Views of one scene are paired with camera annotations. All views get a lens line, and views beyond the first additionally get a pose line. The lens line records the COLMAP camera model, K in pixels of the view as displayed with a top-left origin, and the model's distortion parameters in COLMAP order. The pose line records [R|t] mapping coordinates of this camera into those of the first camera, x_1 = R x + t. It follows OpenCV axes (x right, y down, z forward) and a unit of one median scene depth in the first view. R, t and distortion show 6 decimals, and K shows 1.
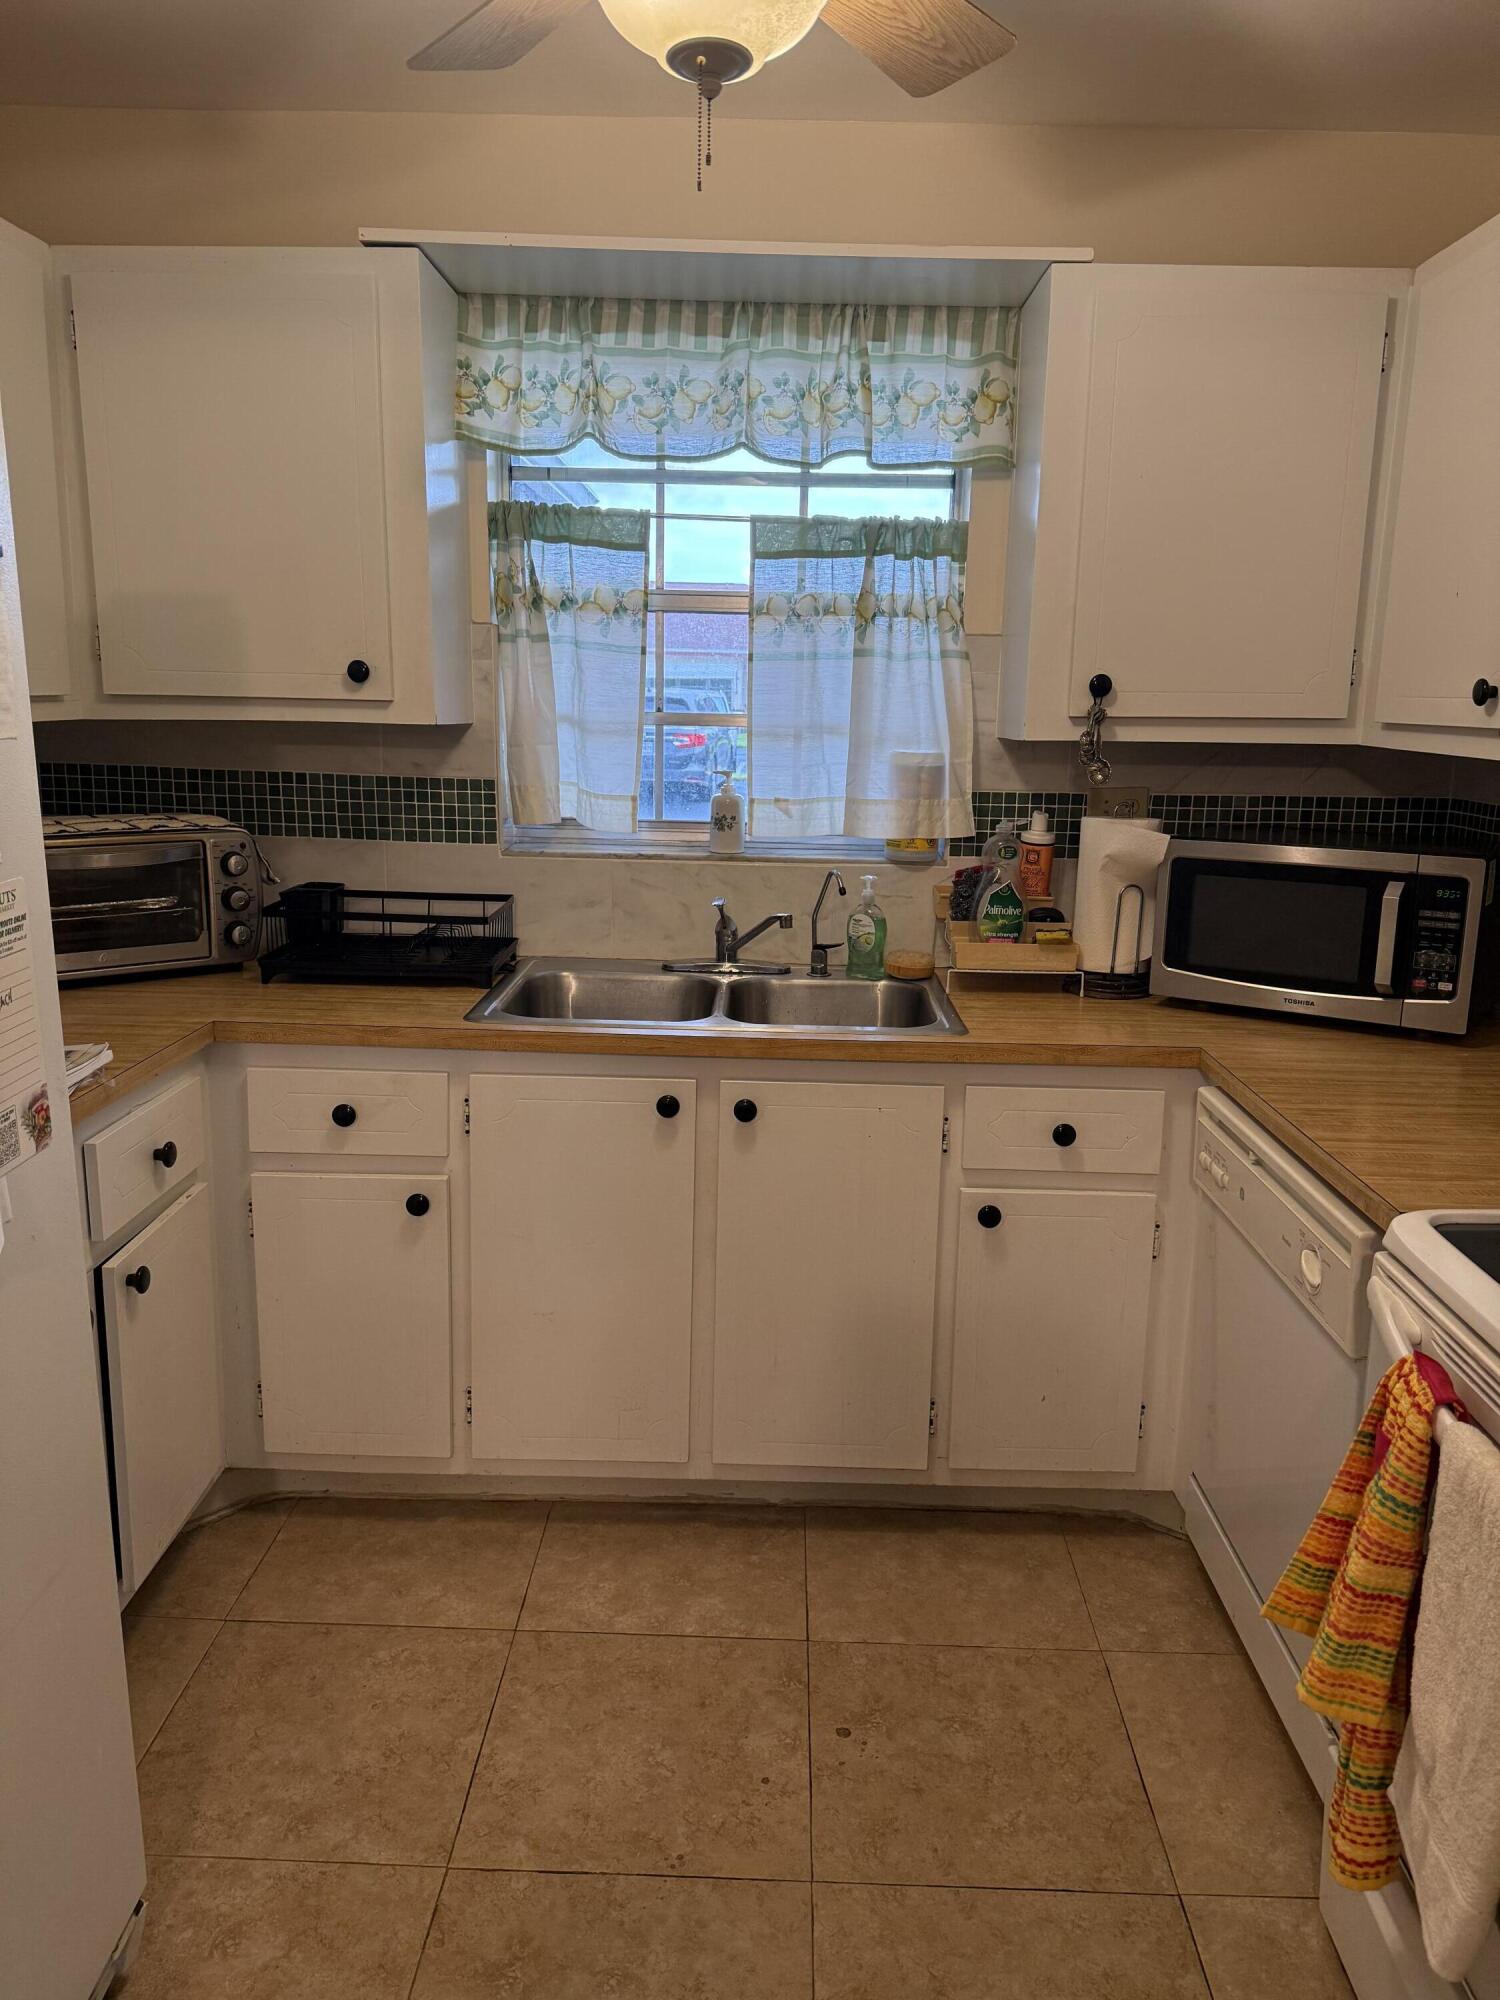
lens RADIAL K [[1409.3, 0, 751.2], [0, 1409.3, 998.0], [0, 0, 1]] dist [0.052722, -0.070434]
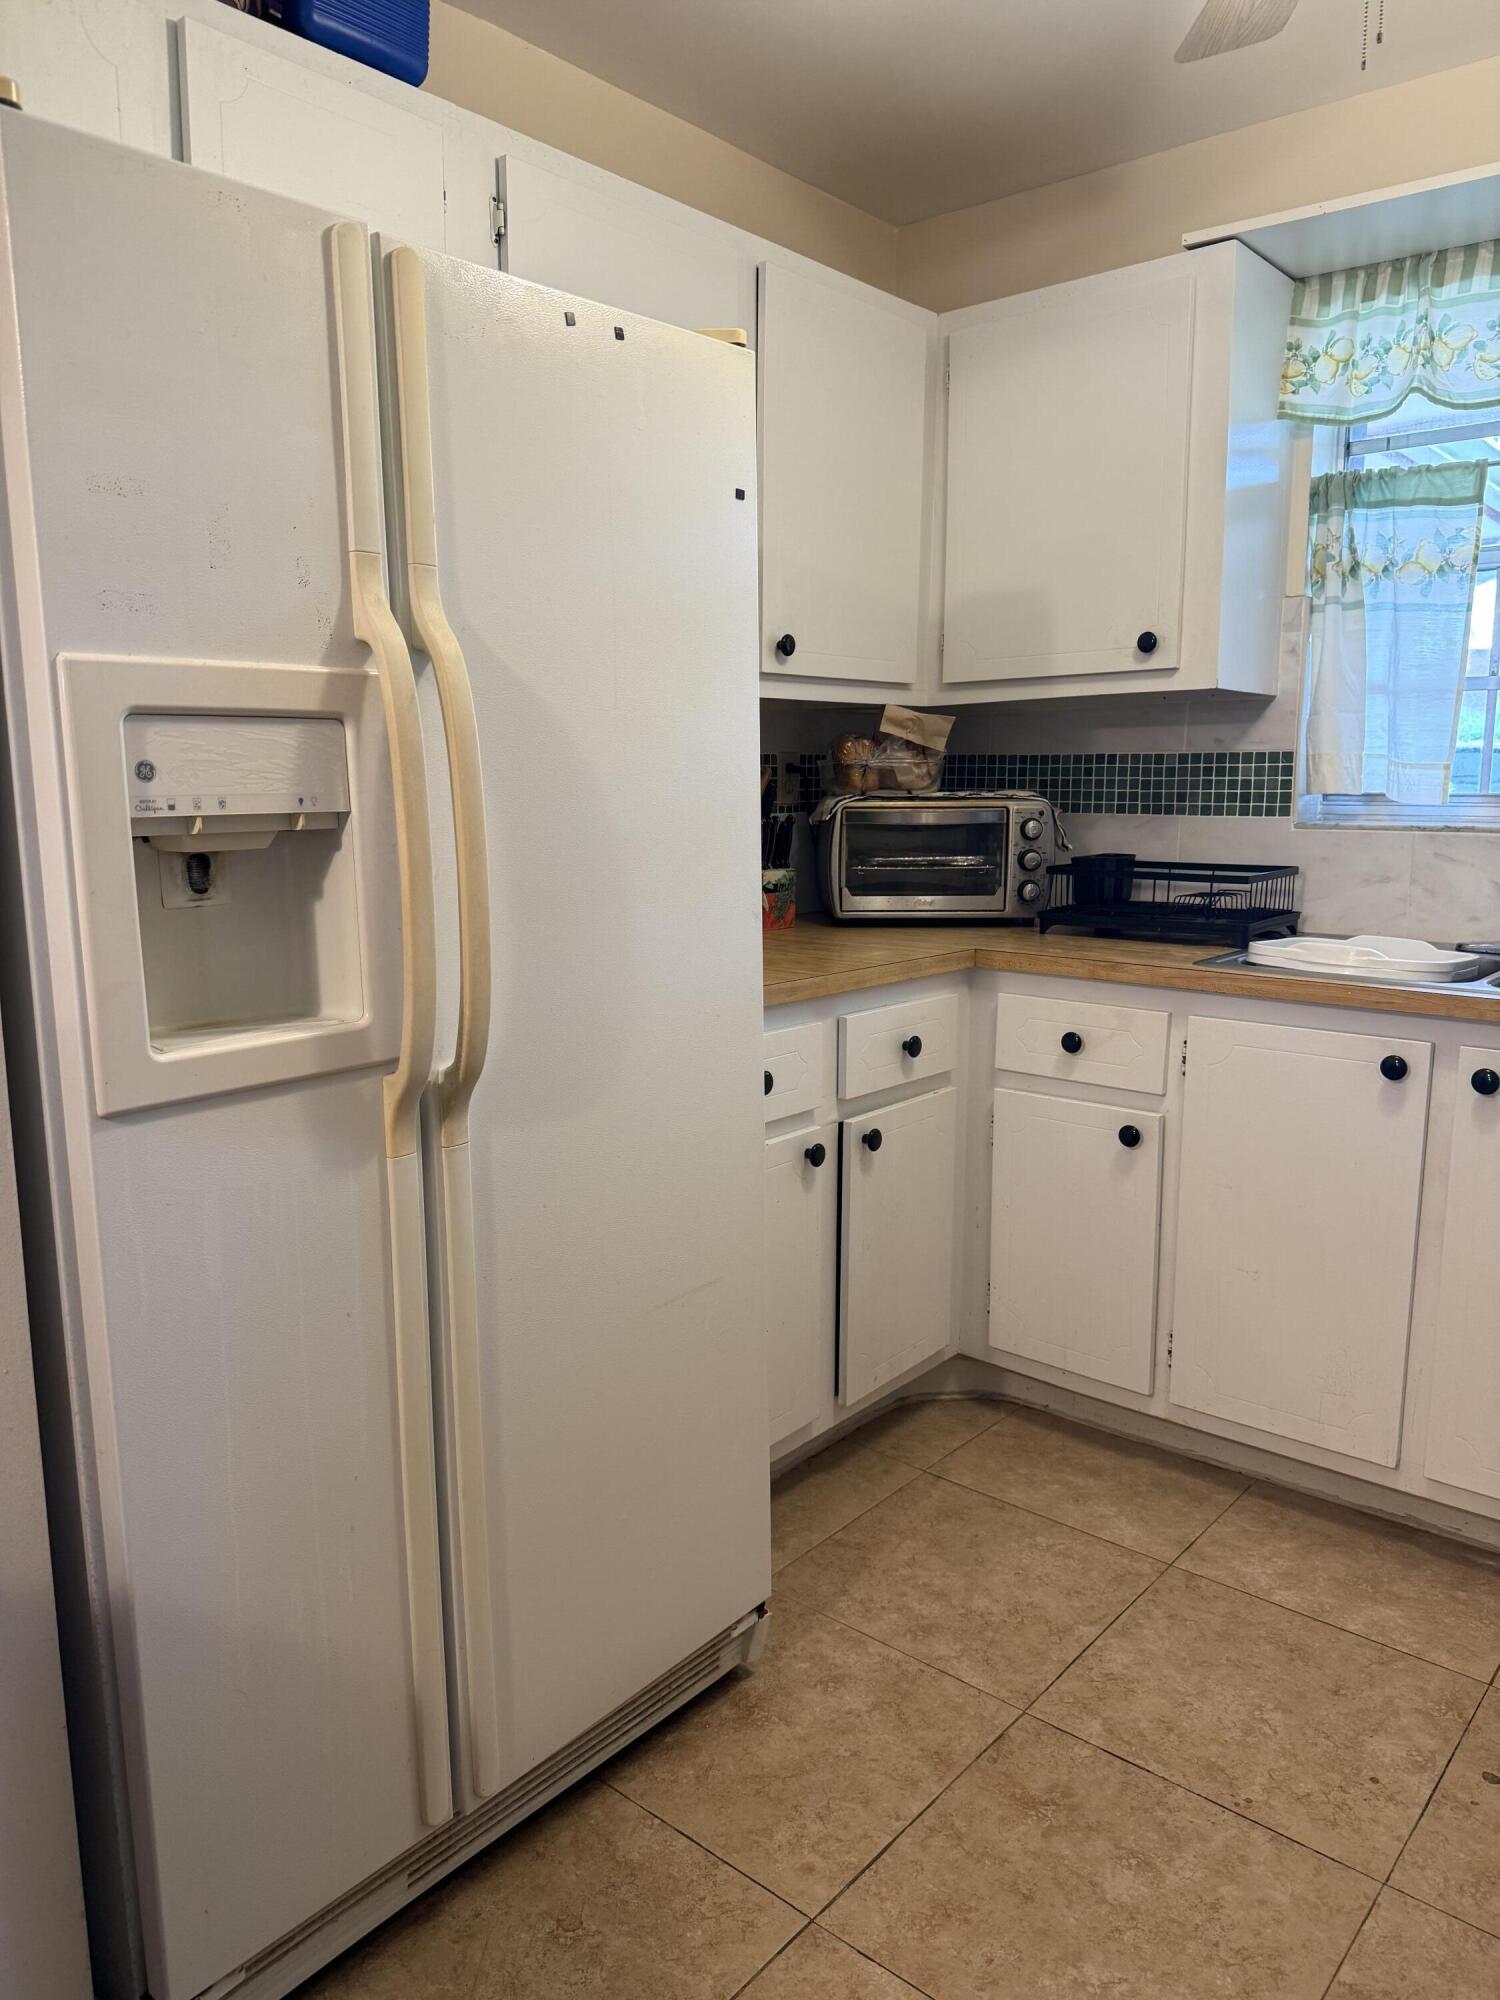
lens RADIAL K [[1409.3, 0, 750.9], [0, 1409.3, 997.7], [0, 0, 1]] dist [0.052722, -0.070434]
pose [[0.774718, 0.074639, -0.627886, 0.190524], [-0.114370, 0.993171, -0.023054, 0.097778], [0.621877, 0.089672, 0.777964, 0.000789]]
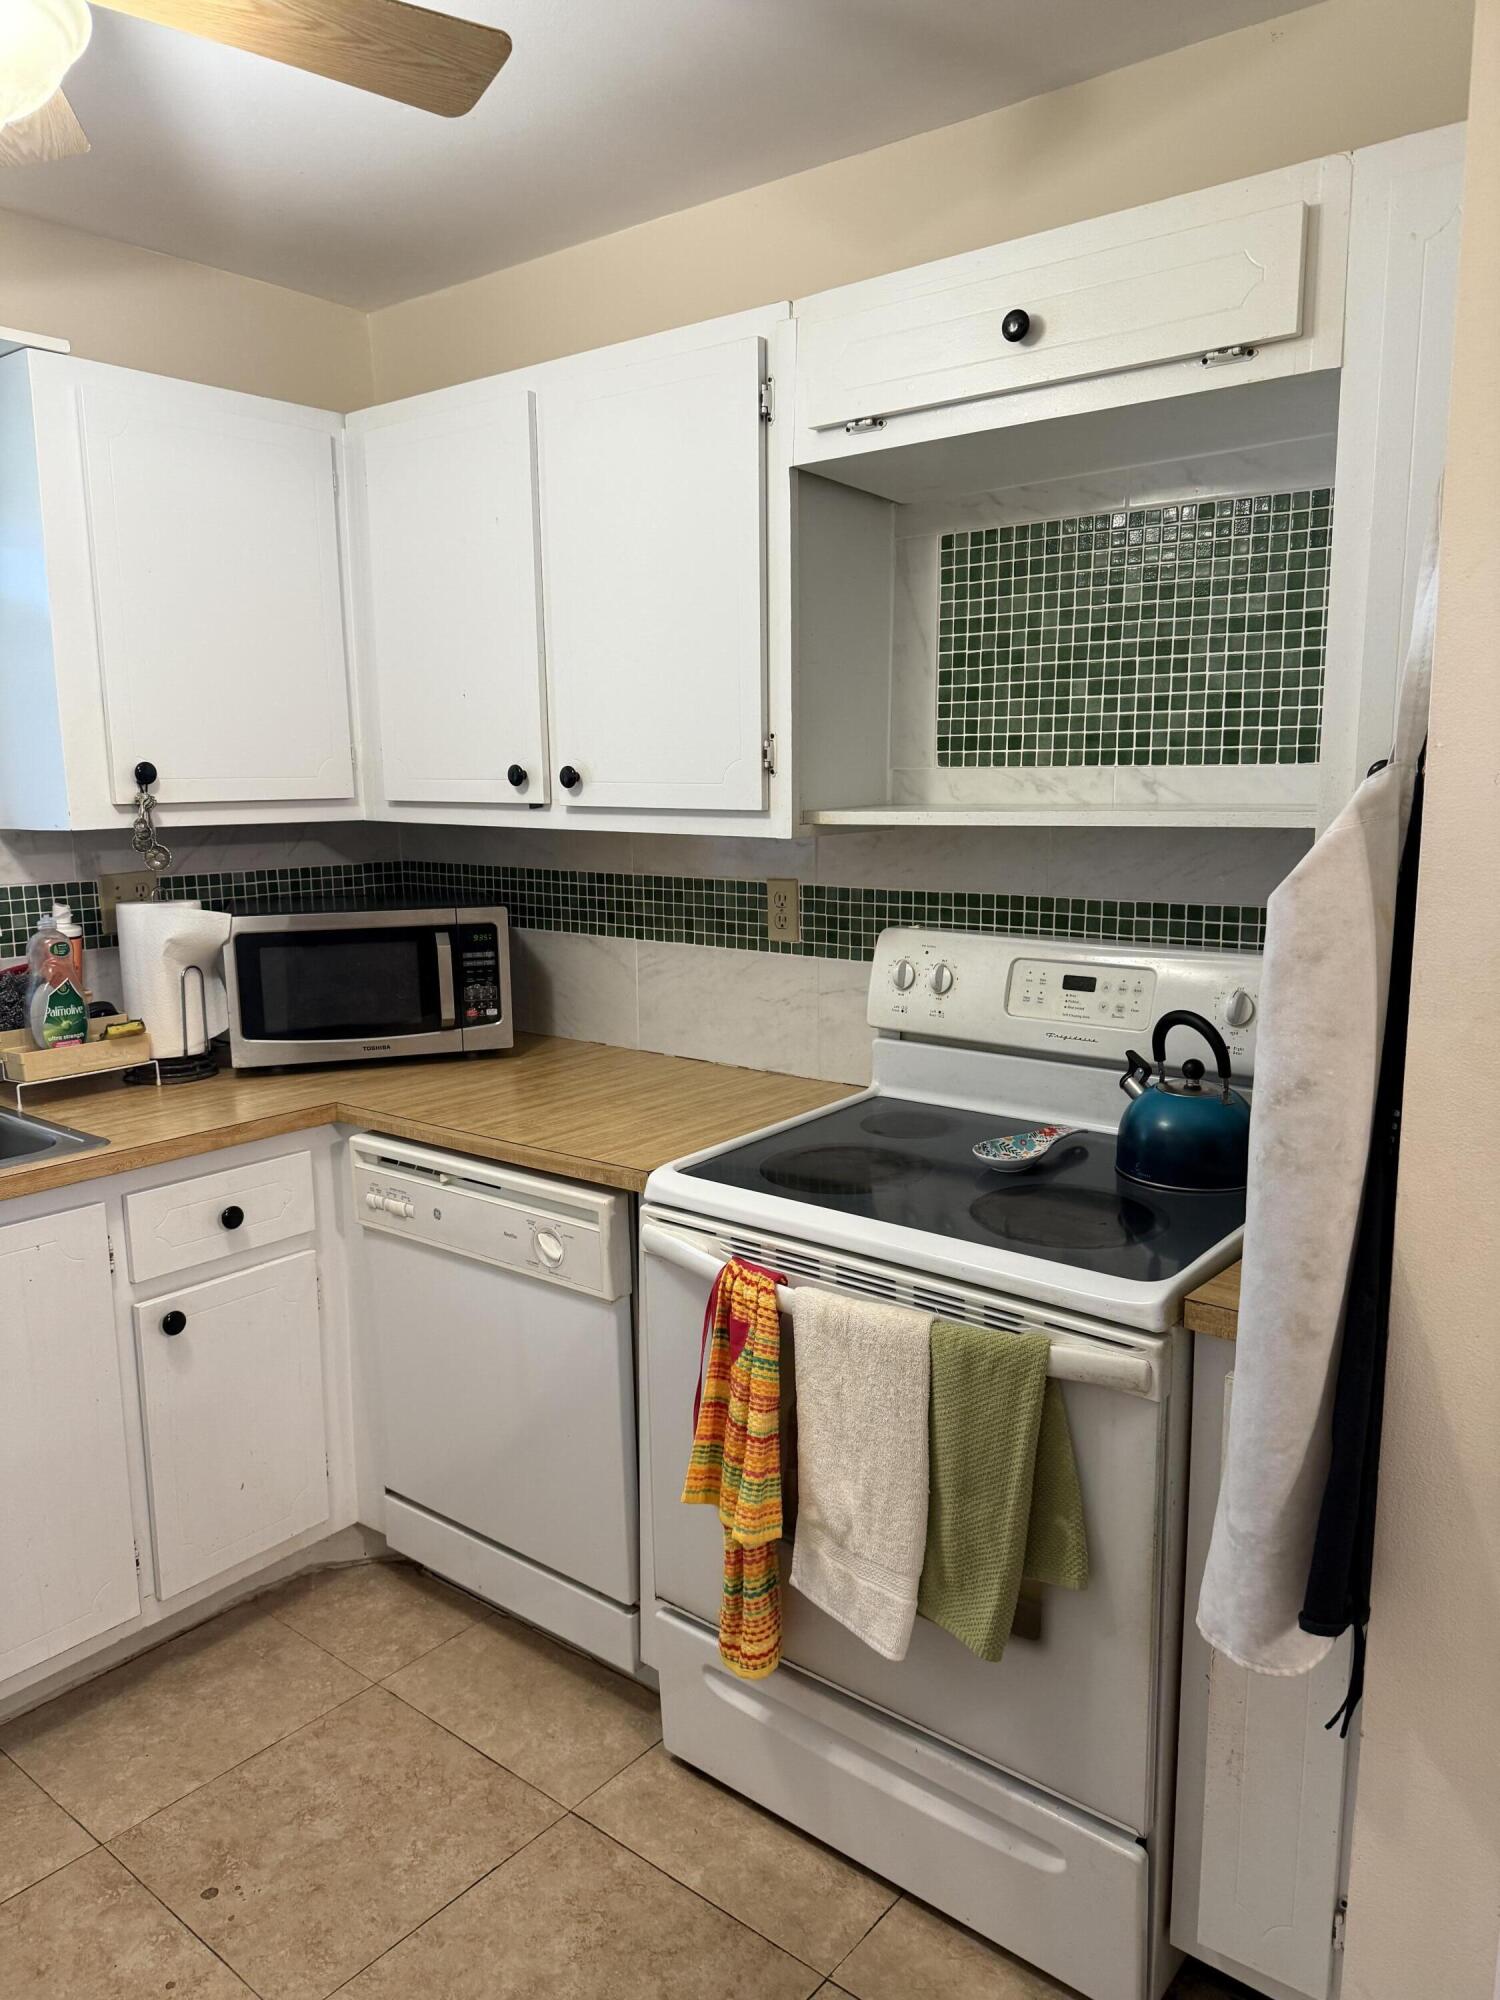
lens RADIAL K [[1409.3, 0, 760.7], [0, 1409.3, 996.1], [0, 0, 1]] dist [0.052722, -0.070434]
pose [[0.606126, -0.147976, 0.781482, -0.302468], [0.184632, 0.981879, 0.042719, -0.029407], [-0.773642, 0.118393, 0.622463, 0.060470]]
